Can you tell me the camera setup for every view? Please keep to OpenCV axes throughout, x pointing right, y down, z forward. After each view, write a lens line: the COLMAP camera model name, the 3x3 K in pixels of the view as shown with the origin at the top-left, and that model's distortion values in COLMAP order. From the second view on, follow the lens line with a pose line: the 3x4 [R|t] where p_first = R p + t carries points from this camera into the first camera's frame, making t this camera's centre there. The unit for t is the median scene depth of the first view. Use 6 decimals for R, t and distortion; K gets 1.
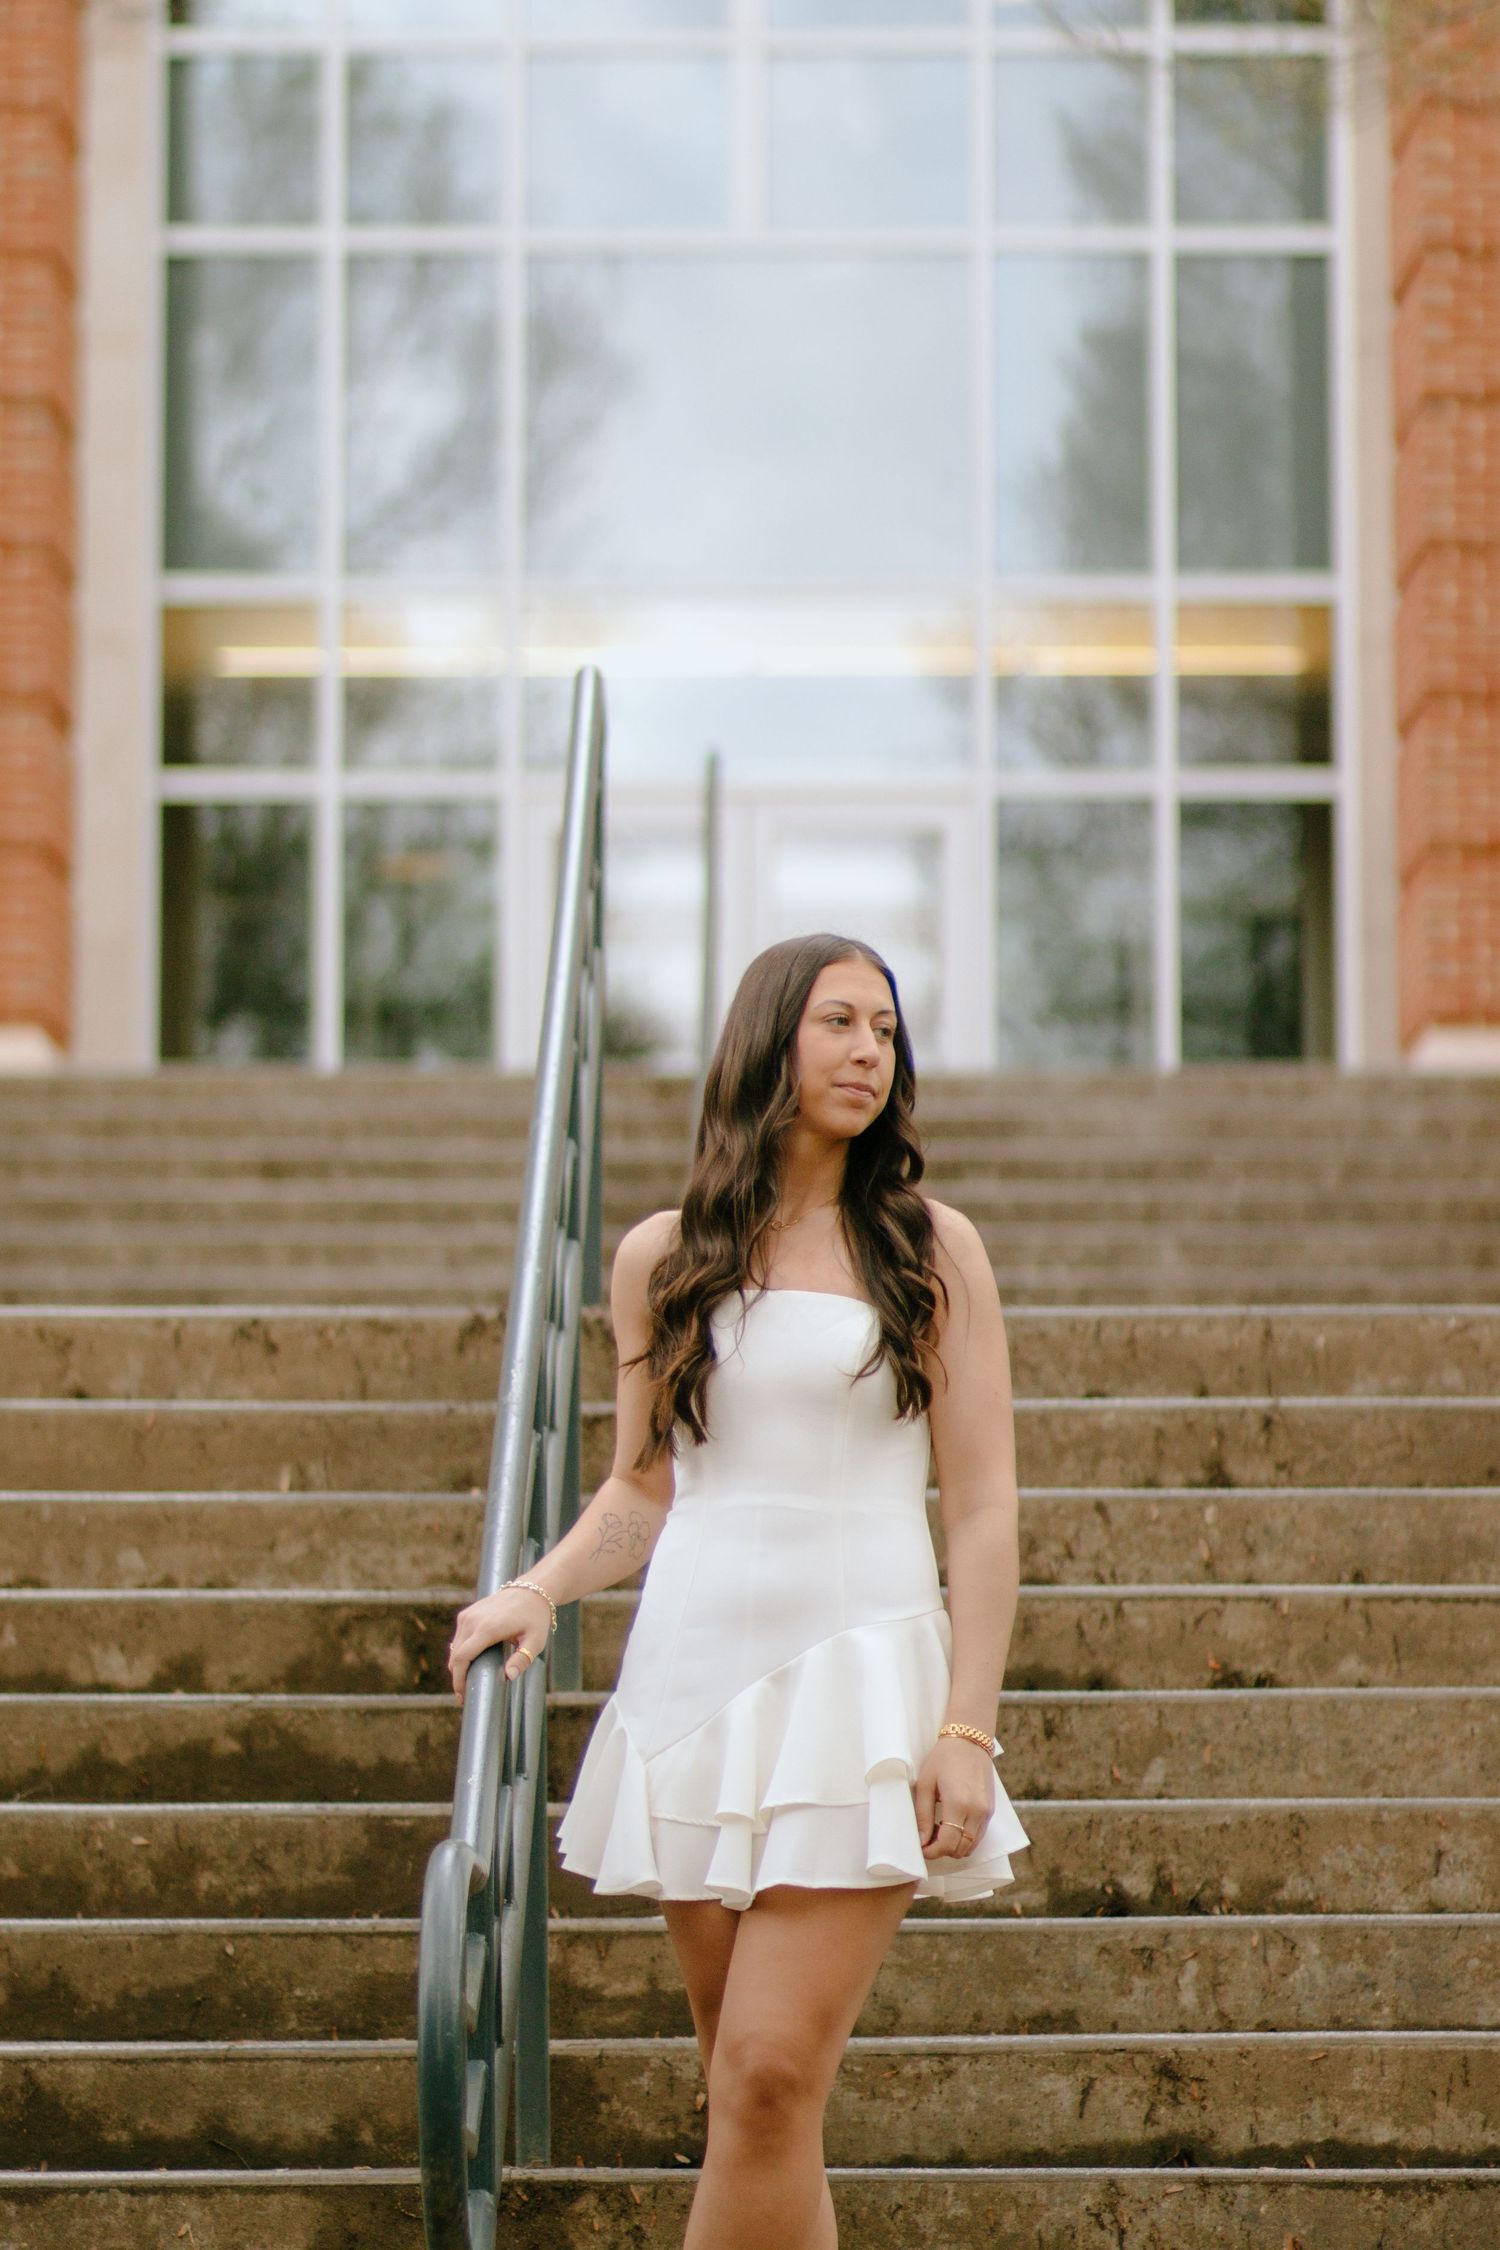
lens RADIAL K [[8805.2, 0, 750.0], [0, 8805.2, 1125.0], [0, 0, 1]] dist [-0.015039, 0.369344]
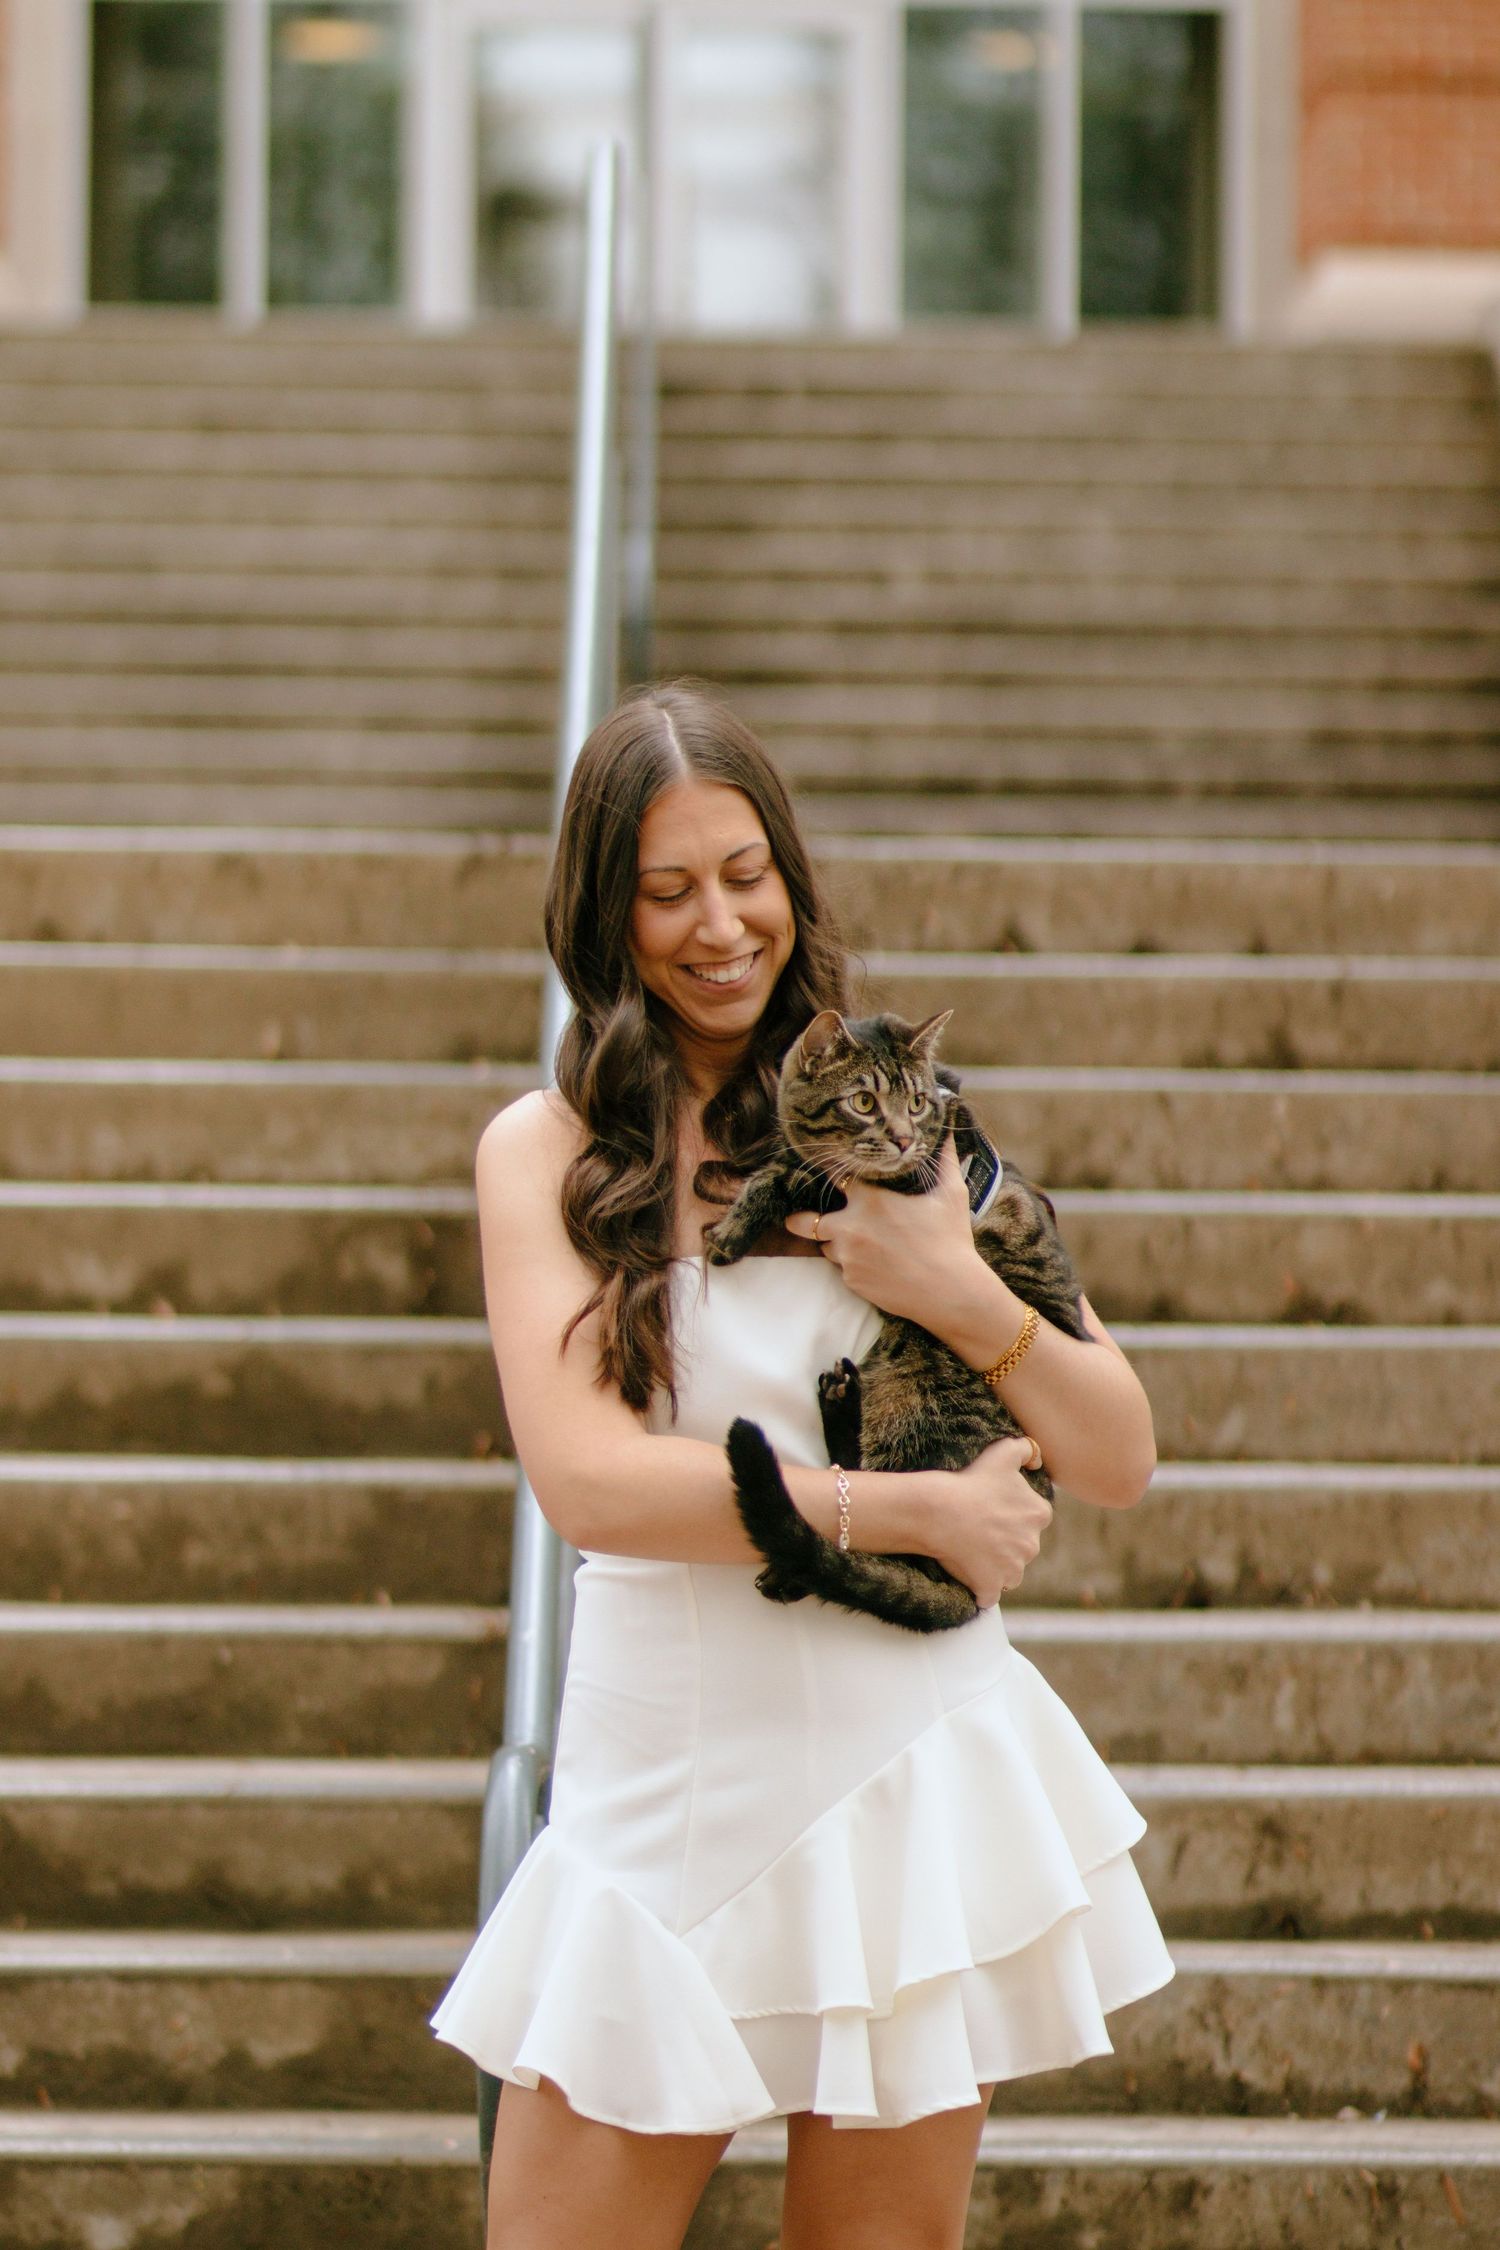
lens RADIAL K [[8440.4, 0, 750.0], [0, 8440.4, 1125.0], [0, 0, 1]] dist [0.000440, -1.753634]
pose [[0.999889, 0.008898, 0.011984, -0.015381], [-0.010008, 0.995328, 0.096036, -0.042558], [-0.011074, -0.096145, 0.995306, 0.136236]]
